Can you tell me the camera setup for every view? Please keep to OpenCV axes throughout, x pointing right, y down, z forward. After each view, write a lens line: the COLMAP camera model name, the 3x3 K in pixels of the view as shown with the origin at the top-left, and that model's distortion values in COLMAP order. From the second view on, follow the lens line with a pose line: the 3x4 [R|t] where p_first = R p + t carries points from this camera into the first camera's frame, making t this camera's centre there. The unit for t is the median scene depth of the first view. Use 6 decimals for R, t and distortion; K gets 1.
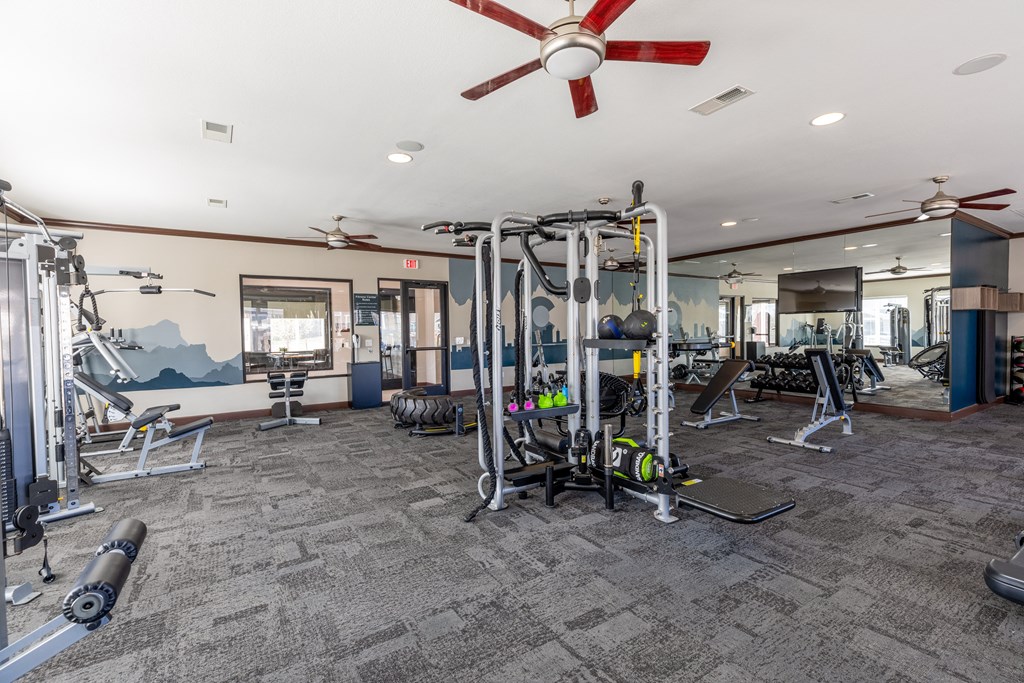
lens RADIAL K [[473.2, 0, 512.0], [0, 473.2, 341.5], [0, 0, 1]] dist [0.029935, 0.000239]
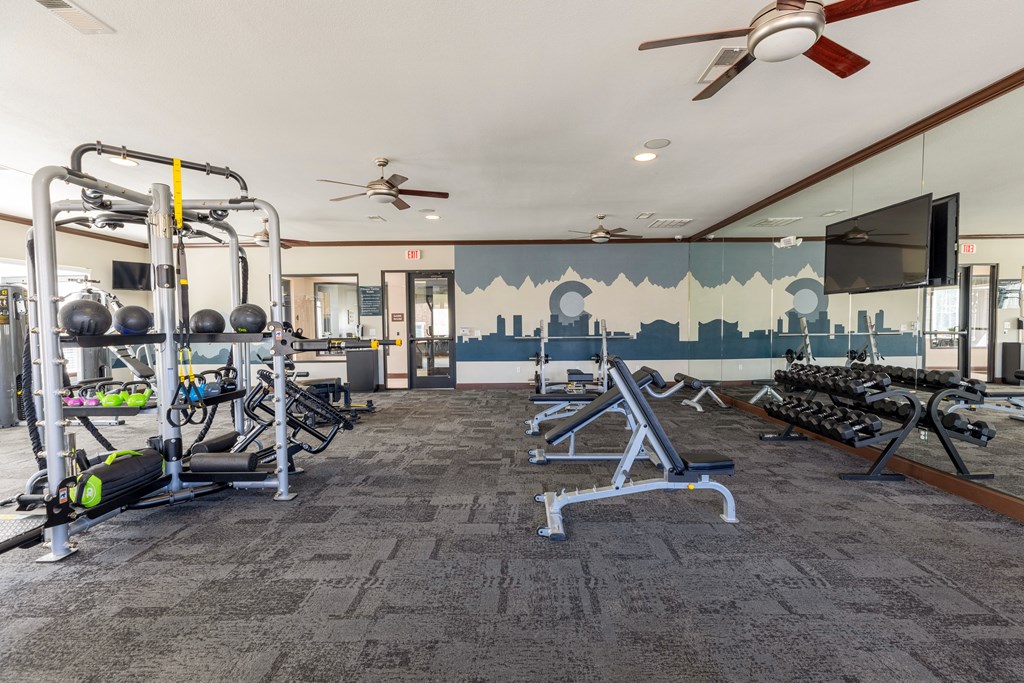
lens RADIAL K [[462.9, 0, 512.0], [0, 462.9, 341.5], [0, 0, 1]] dist [0.001803, 0.000355]
pose [[0.819683, 0.028778, -0.572093, 0.506531], [-0.017583, 0.999531, 0.025086, -0.006078], [0.572547, -0.010504, 0.819805, 0.294151]]
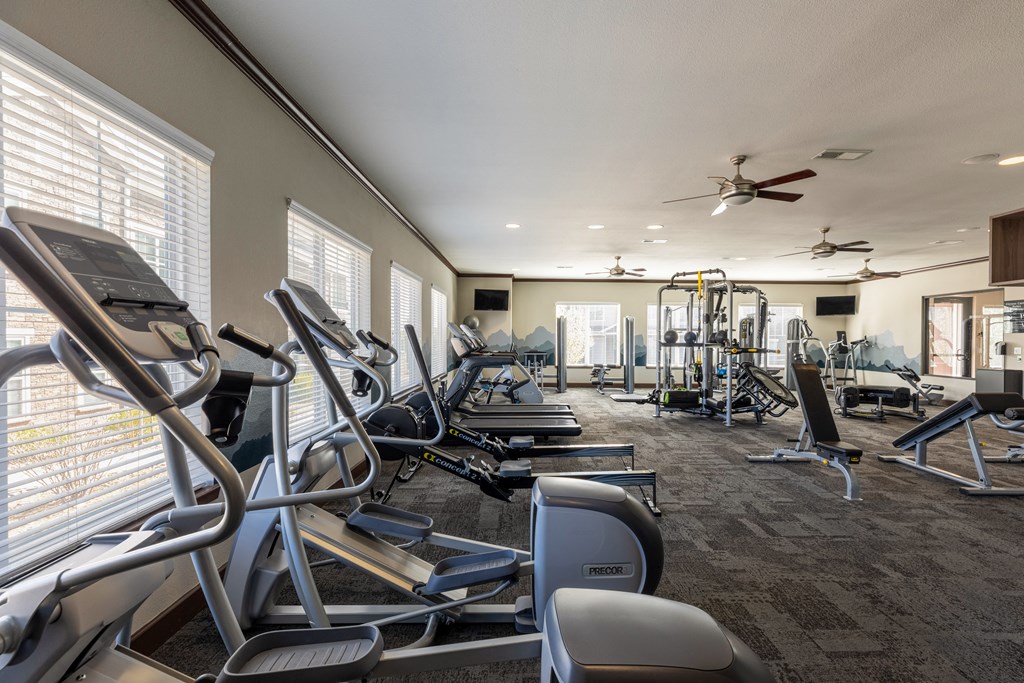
lens RADIAL K [[473.2, 0, 512.0], [0, 473.2, 341.5], [0, 0, 1]] dist [0.029935, 0.000239]
pose [[-0.584256, 0.013676, -0.811454, 1.996071], [-0.022030, 0.999222, 0.032702, -0.057946], [0.811270, 0.036982, -0.583501, 1.430765]]
